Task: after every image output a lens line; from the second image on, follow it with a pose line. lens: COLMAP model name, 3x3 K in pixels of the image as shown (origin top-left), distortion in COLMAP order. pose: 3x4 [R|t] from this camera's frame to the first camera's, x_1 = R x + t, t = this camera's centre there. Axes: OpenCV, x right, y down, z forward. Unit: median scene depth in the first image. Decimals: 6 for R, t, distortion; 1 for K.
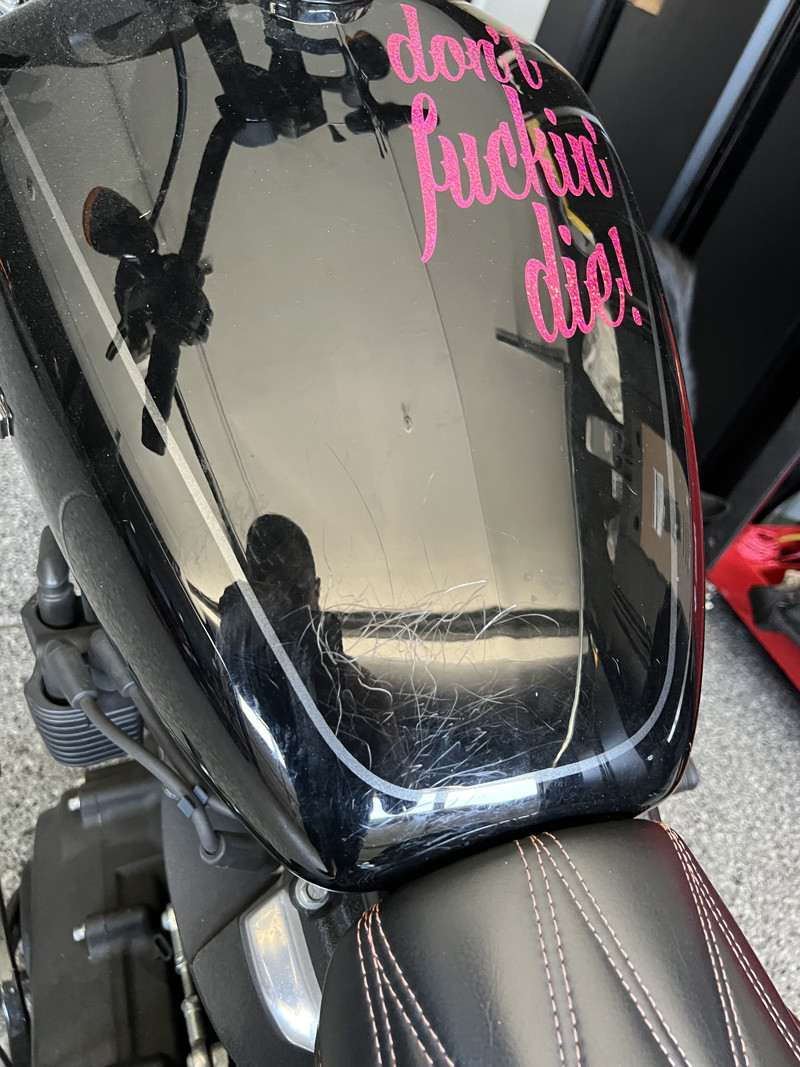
lens RADIAL K [[819.0, 0, 399.6], [0, 819.0, 529.5], [0, 0, 1]] dist [0.024196, -0.046843]
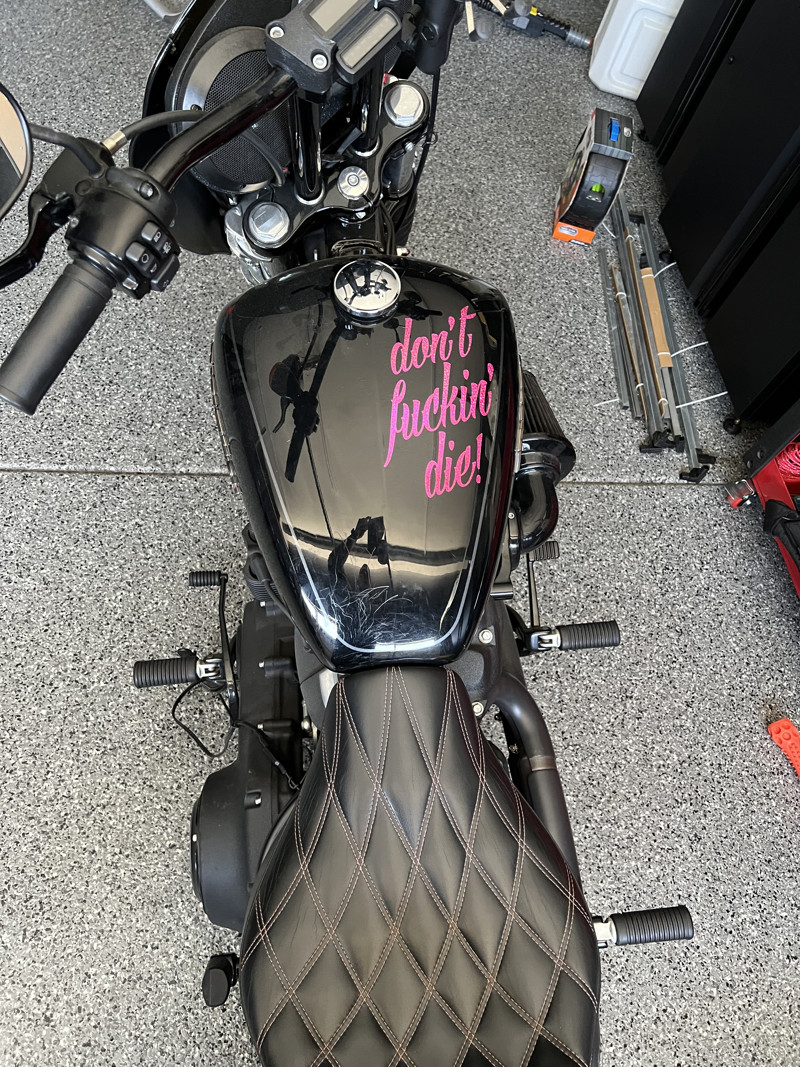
lens RADIAL K [[819.0, 0, 392.5], [0, 819.0, 530.4], [0, 0, 1]] dist [0.024196, -0.046843]
pose [[0.966290, 0.140366, -0.215828, 0.395912], [-0.077722, 0.958233, 0.275225, -0.514794], [0.245445, -0.249173, 0.936840, -0.939912]]
